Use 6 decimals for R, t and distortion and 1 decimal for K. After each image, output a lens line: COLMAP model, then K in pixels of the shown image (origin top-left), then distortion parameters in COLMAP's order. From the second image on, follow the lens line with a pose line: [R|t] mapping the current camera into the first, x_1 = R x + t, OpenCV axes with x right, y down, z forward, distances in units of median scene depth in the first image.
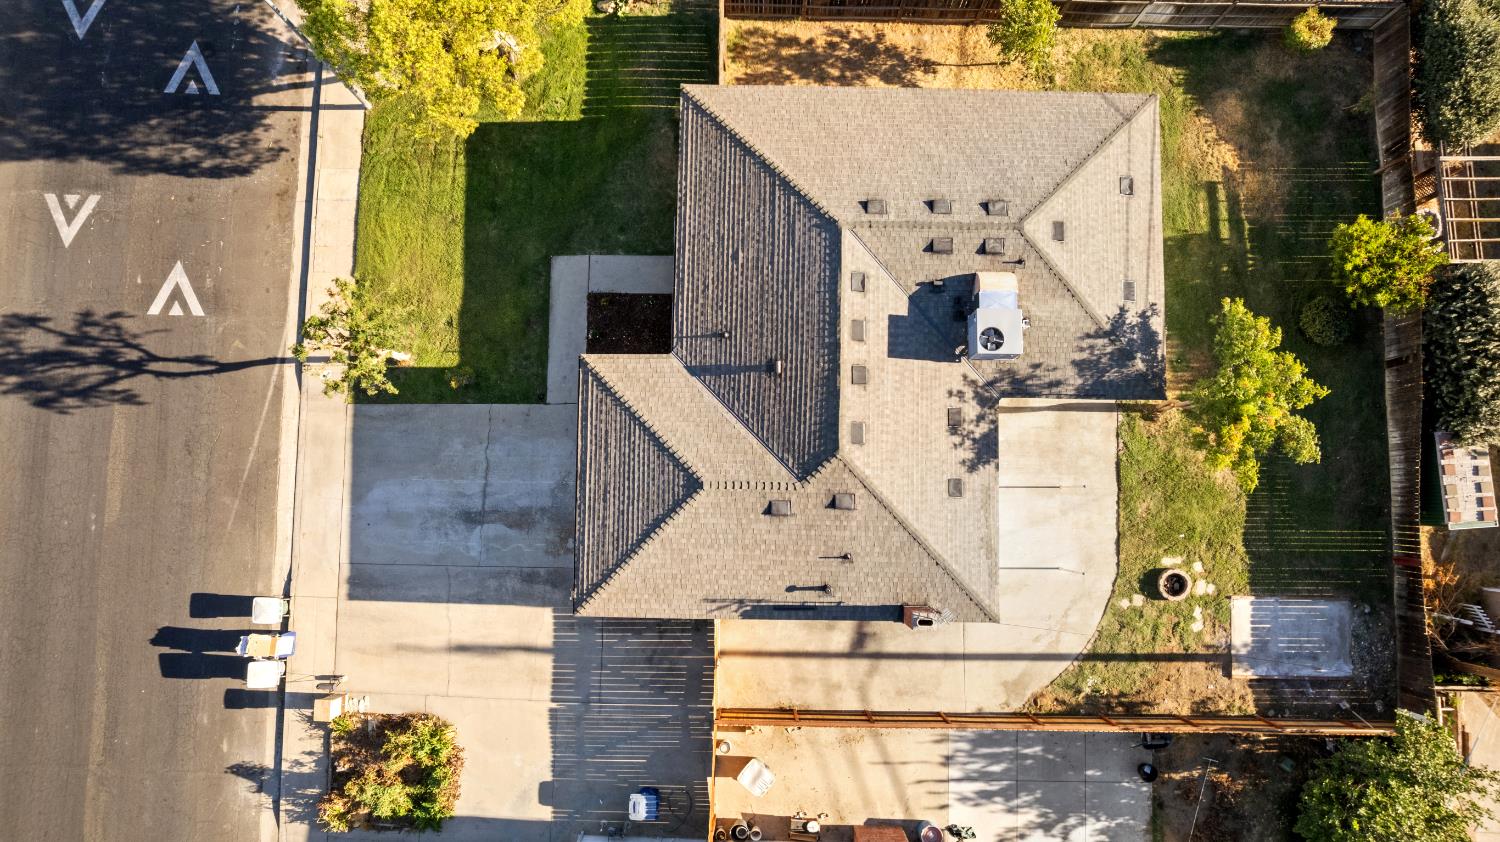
lens RADIAL K [[976.5, 0, 750.0], [0, 976.5, 421.0], [0, 0, 1]] dist [-0.091828, 0.084136]
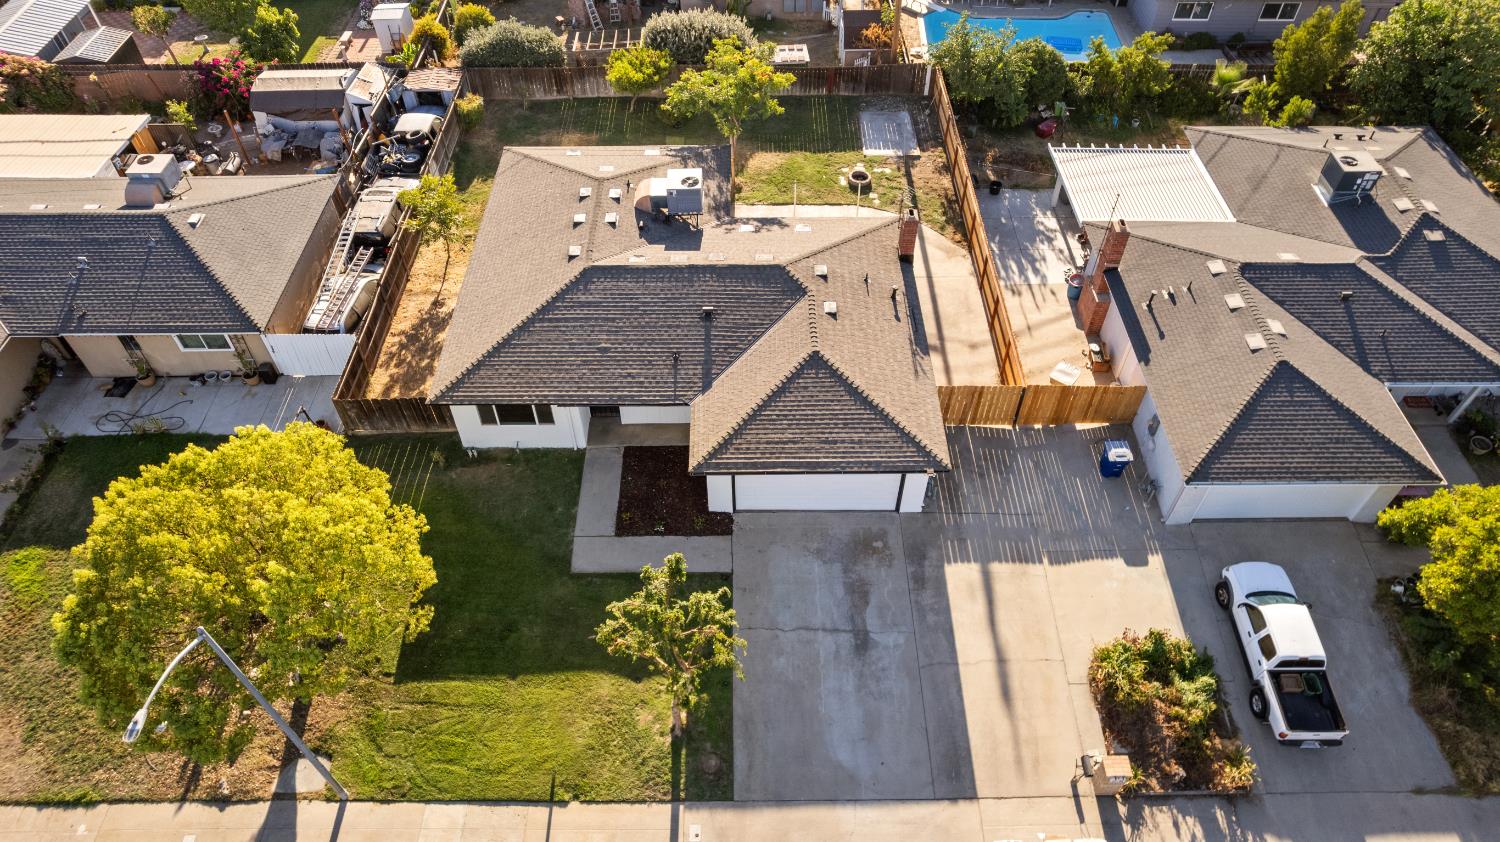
lens RADIAL K [[976.5, 0, 750.0], [0, 976.5, 421.0], [0, 0, 1]] dist [-0.091828, 0.084136]
pose [[-0.023017, -0.731671, 0.681269, -0.769524], [0.996618, 0.036976, 0.073383, -0.077477], [-0.078883, 0.680654, 0.728346, 0.230521]]
